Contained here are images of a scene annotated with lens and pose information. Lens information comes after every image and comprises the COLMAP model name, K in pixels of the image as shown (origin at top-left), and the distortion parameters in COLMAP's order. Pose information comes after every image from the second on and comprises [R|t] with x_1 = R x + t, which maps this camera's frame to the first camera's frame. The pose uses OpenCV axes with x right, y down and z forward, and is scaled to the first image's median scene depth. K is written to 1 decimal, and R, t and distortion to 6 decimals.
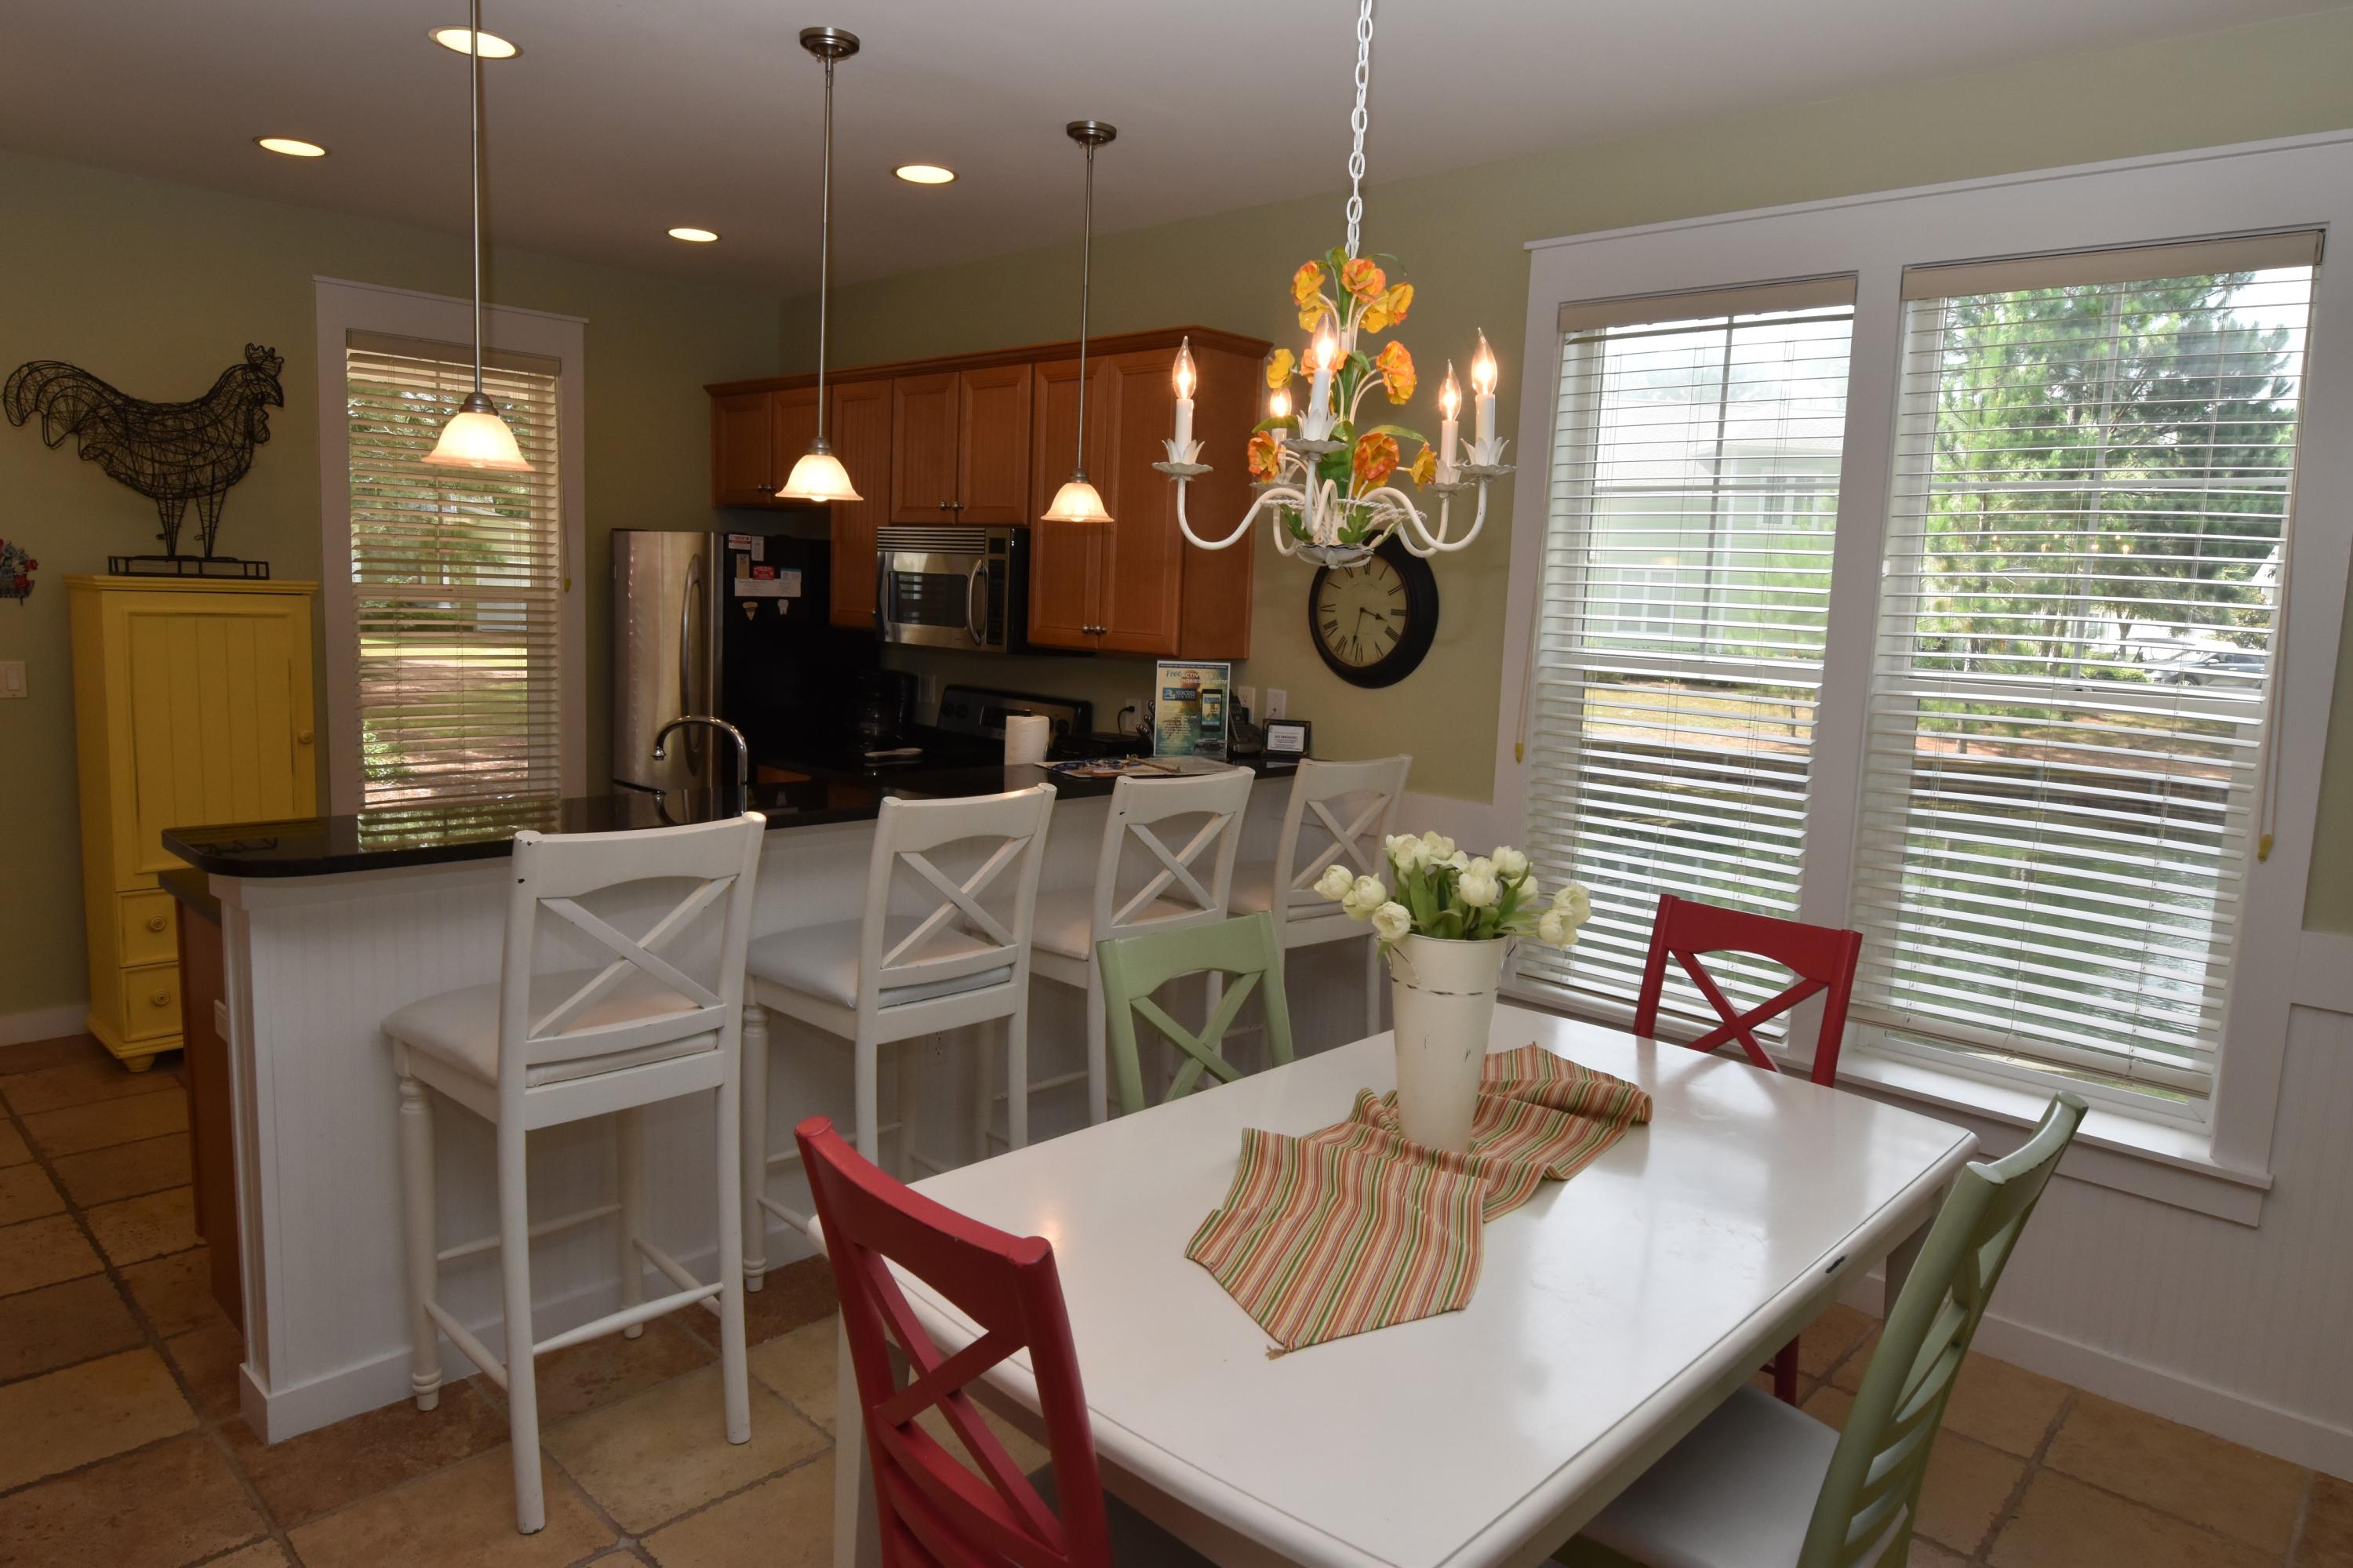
lens RADIAL K [[1472.7, 0, 1176.5], [0, 1472.7, 784.0], [0, 0, 1]] dist [0.004112, -0.005330]
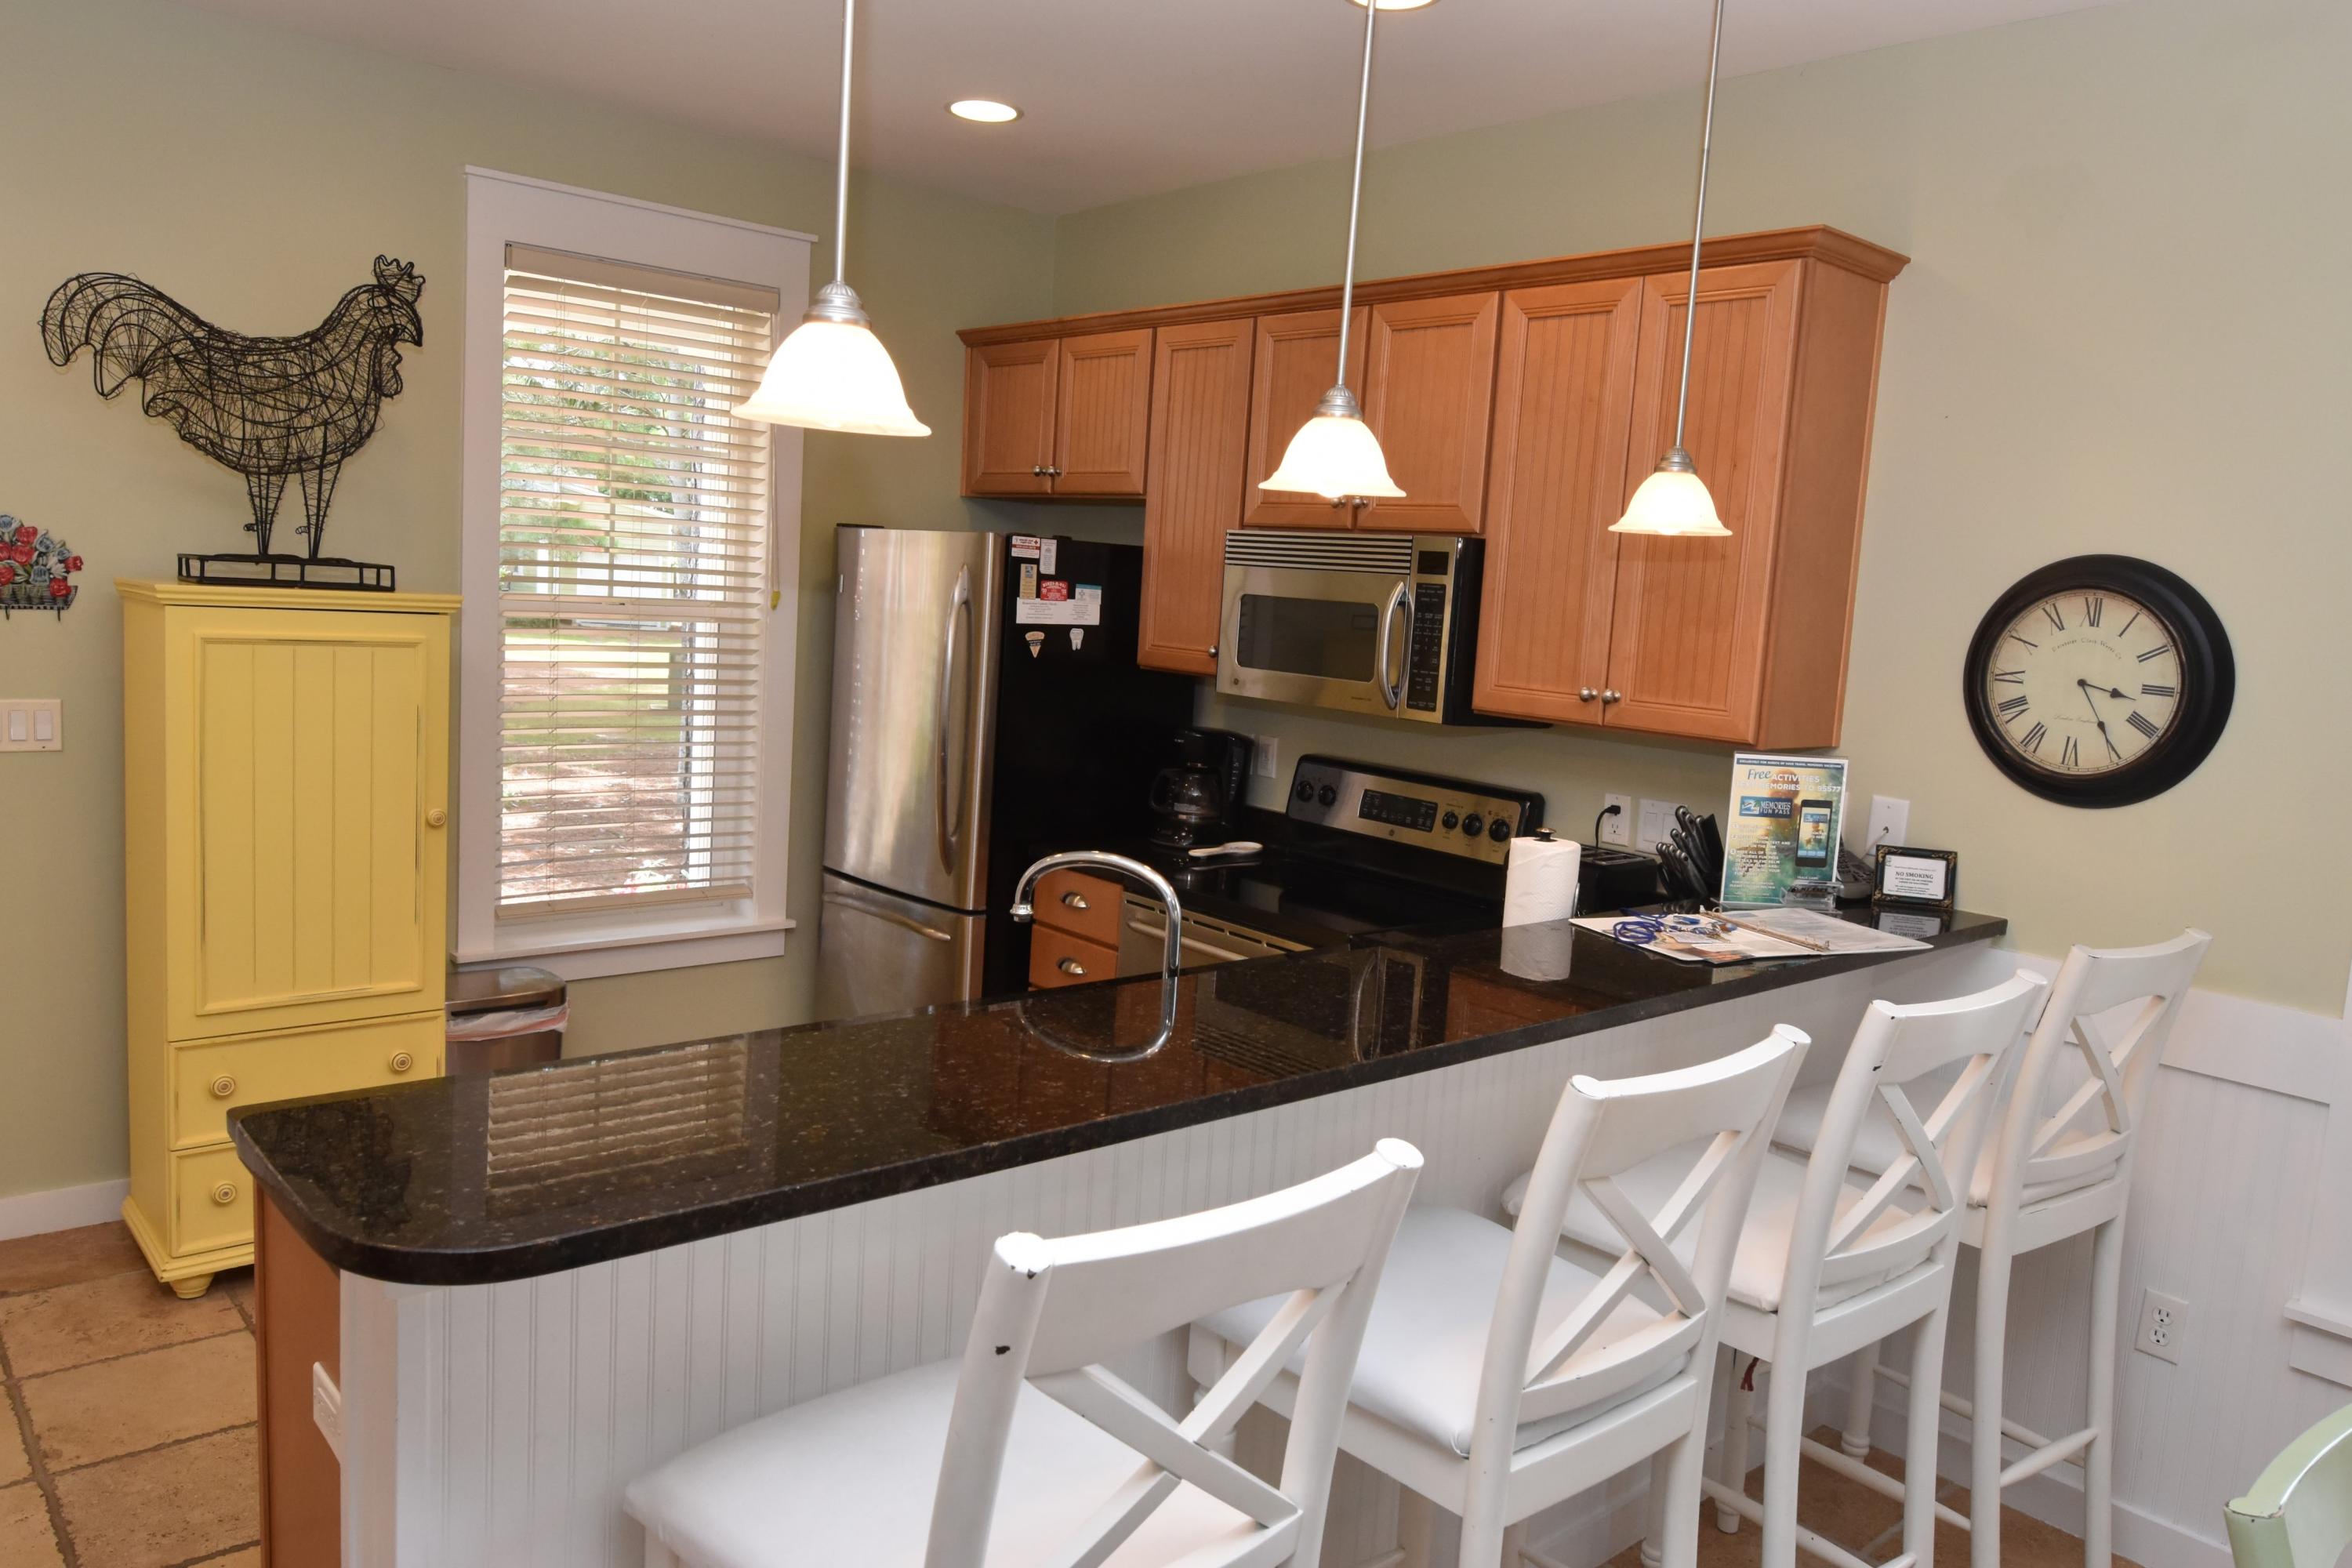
lens RADIAL K [[1641.4, 0, 1176.0], [0, 1641.4, 784.0], [0, 0, 1]] dist [-0.006391, 0.003774]
pose [[0.996178, 0.031719, -0.081384, -0.182855], [-0.032746, 0.999400, -0.011318, -0.051412], [0.080977, 0.013940, 0.996619, 0.260362]]
